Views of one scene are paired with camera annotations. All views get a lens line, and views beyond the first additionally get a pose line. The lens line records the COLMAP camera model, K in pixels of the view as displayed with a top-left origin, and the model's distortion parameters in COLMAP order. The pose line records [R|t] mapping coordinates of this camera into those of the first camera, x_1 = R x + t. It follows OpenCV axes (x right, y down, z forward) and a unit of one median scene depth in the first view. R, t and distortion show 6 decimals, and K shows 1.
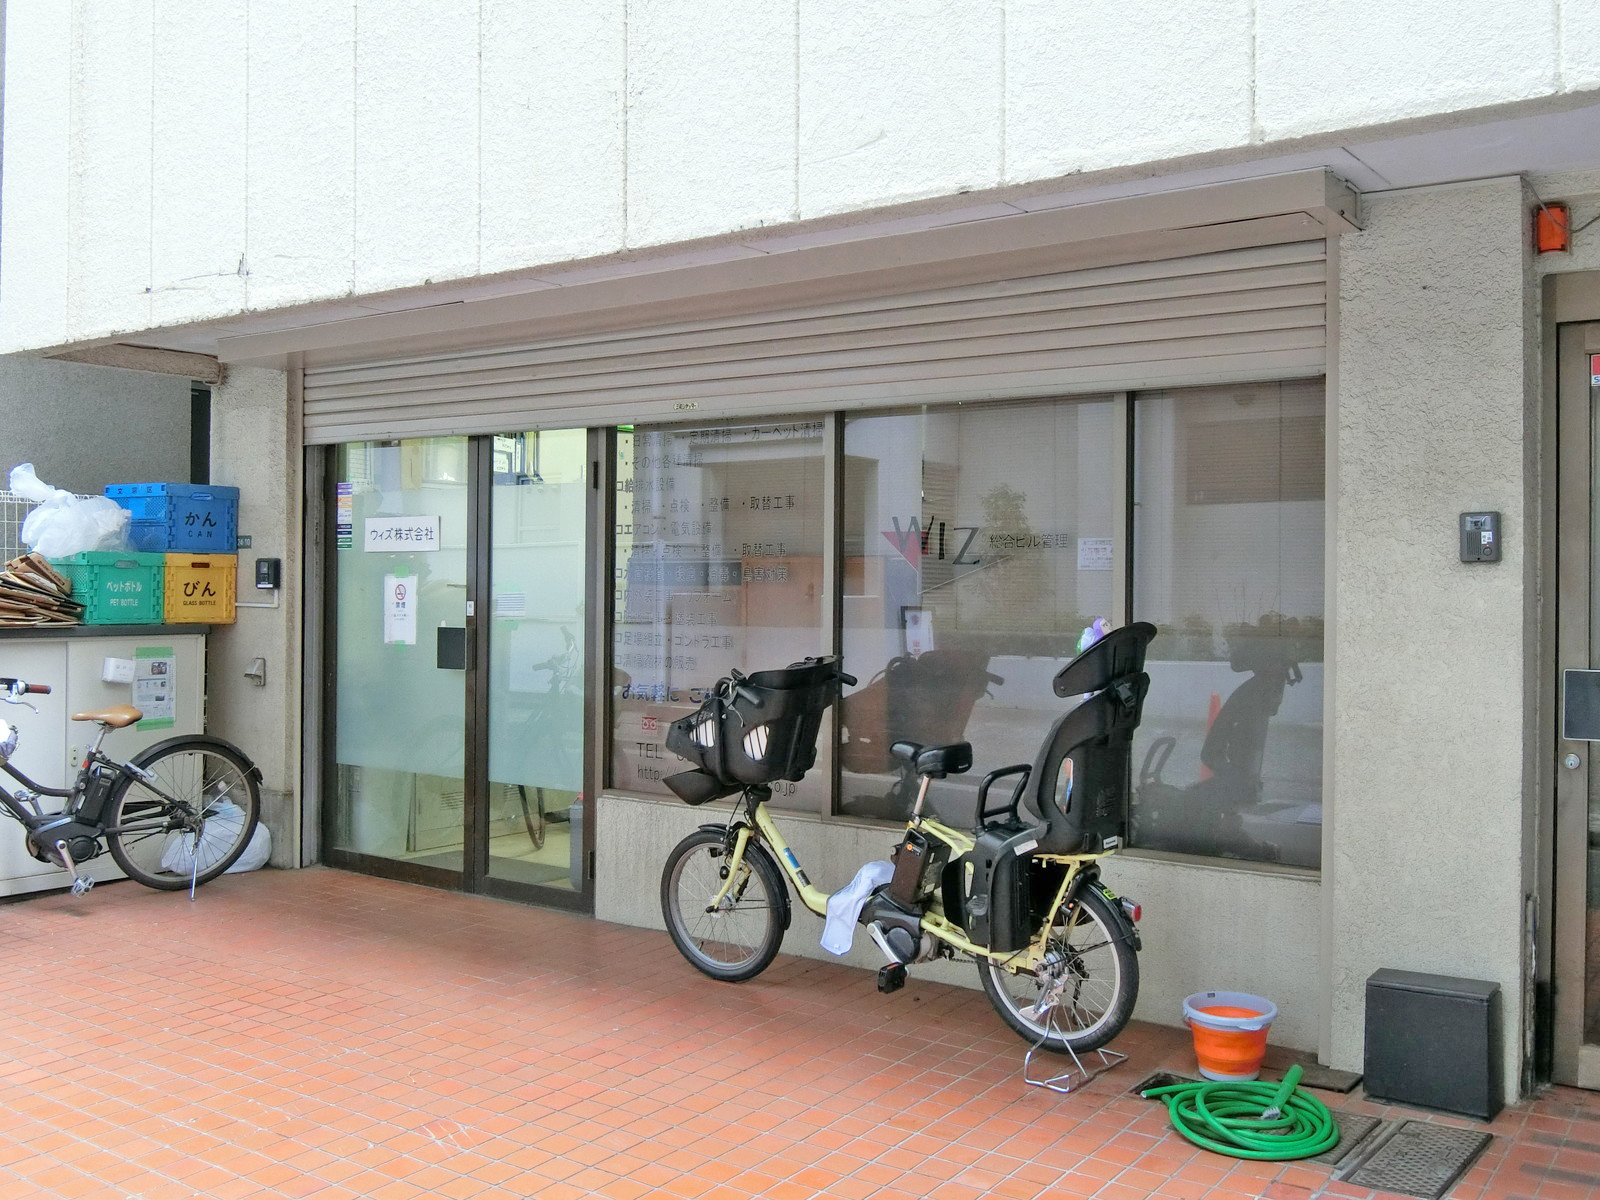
lens RADIAL K [[1541.4, 0, 783.1], [0, 1541.4, 594.0], [0, 0, 1]] dist [-0.012236, -0.050822]
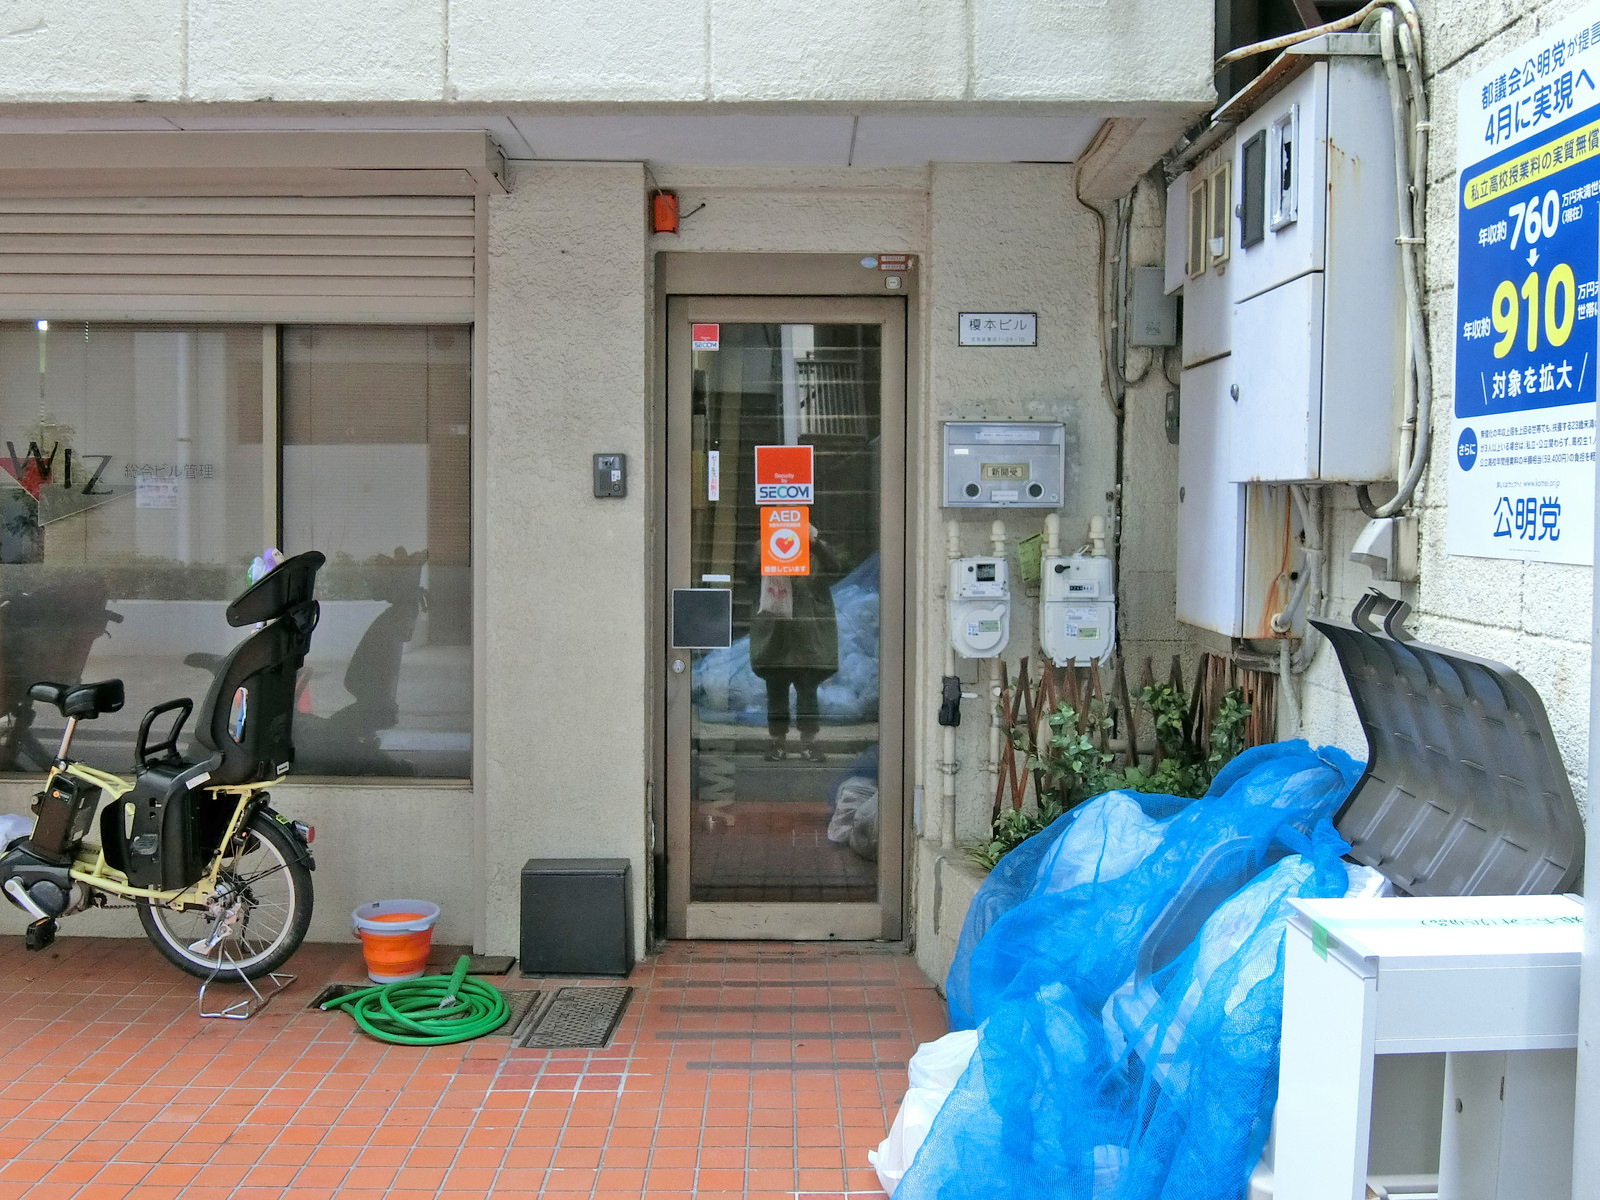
lens RADIAL K [[1541.4, 0, 783.1], [0, 1541.4, 594.0], [0, 0, 1]] dist [-0.012236, -0.050822]
pose [[0.806624, -0.019340, 0.590749, -0.115989], [-0.000886, 0.999424, 0.033929, 0.011427], [-0.591065, -0.027891, 0.806142, -0.009857]]
